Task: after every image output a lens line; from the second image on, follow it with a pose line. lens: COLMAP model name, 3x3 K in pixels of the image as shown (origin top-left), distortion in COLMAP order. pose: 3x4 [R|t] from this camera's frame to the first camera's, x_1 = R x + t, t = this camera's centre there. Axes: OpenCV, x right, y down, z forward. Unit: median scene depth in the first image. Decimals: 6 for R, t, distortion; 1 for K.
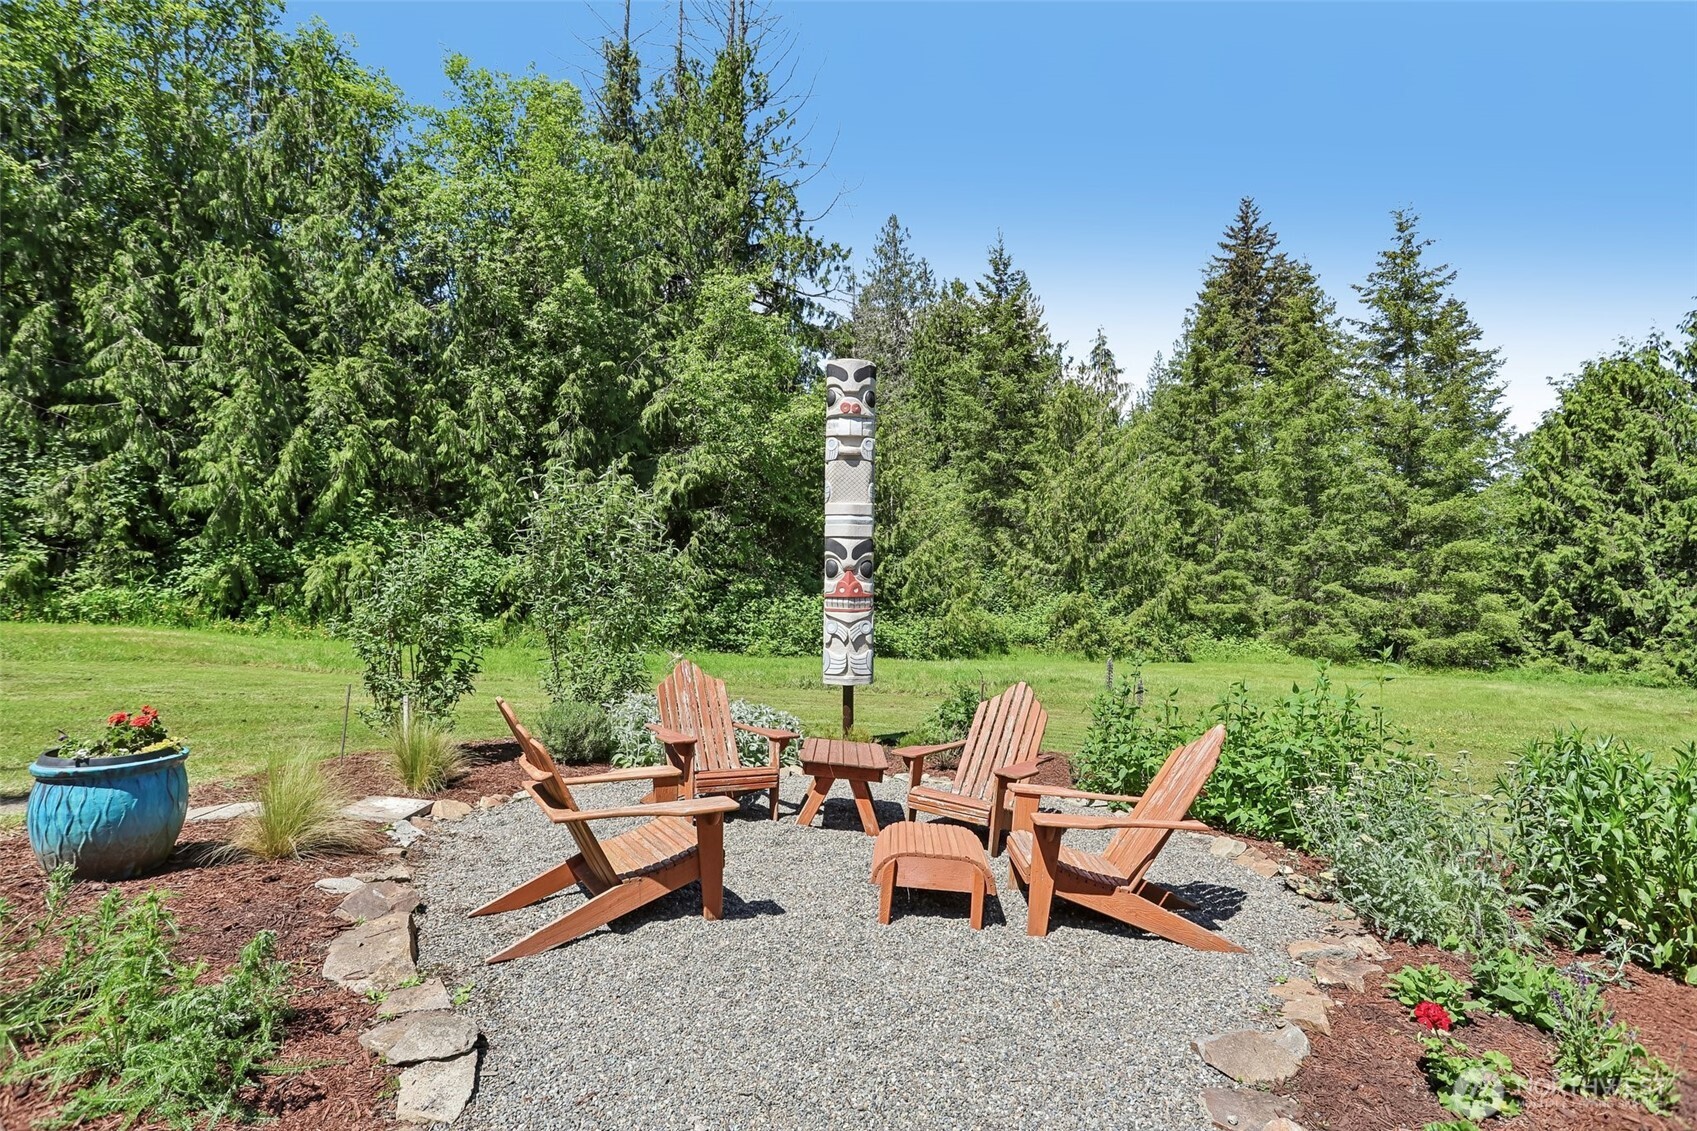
lens RADIAL K [[832.5, 0, 846.2], [0, 832.5, 547.5], [0, 0, 1]] dist [-0.077391, 0.035903]
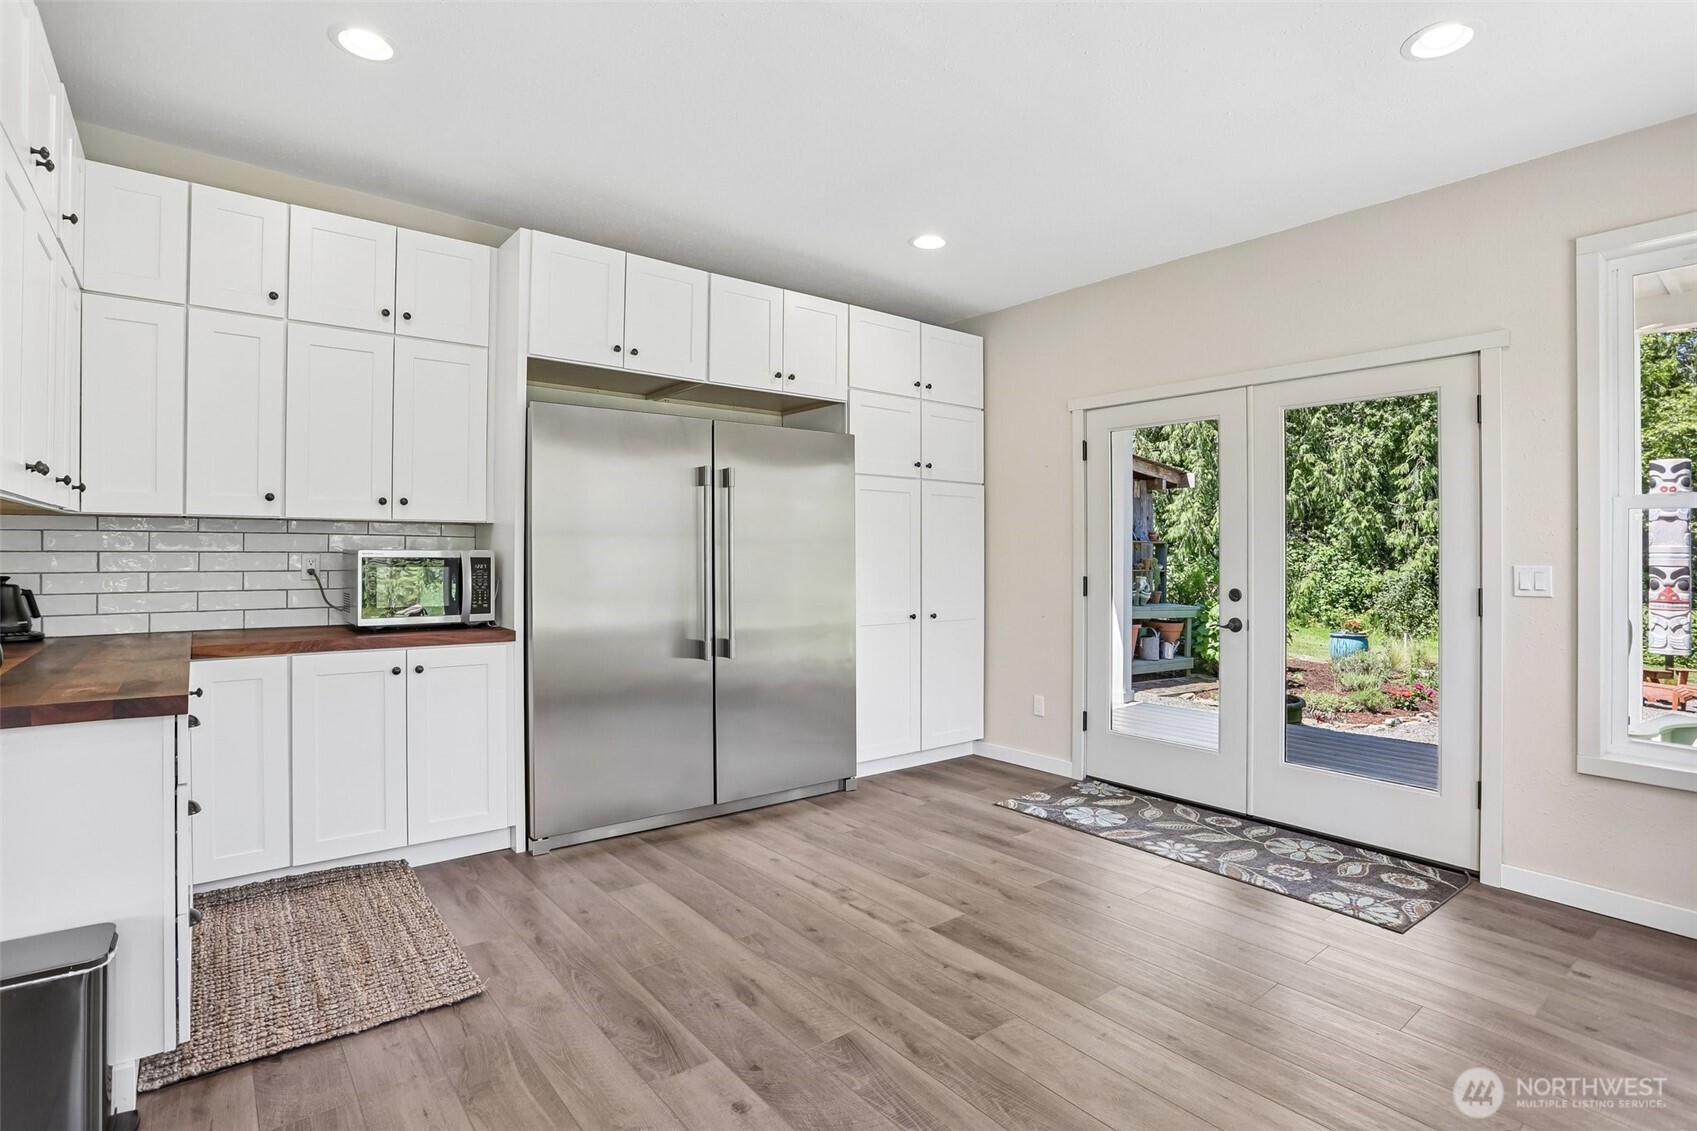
lens RADIAL K [[832.5, 0, 846.2], [0, 832.5, 547.5], [0, 0, 1]] dist [-0.077391, 0.035903]
pose [[0.629672, -0.006717, -0.776832, 0.095249], [0.002899, 0.999976, -0.006296, -0.020100], [0.776856, 0.001713, 0.629676, -0.588360]]
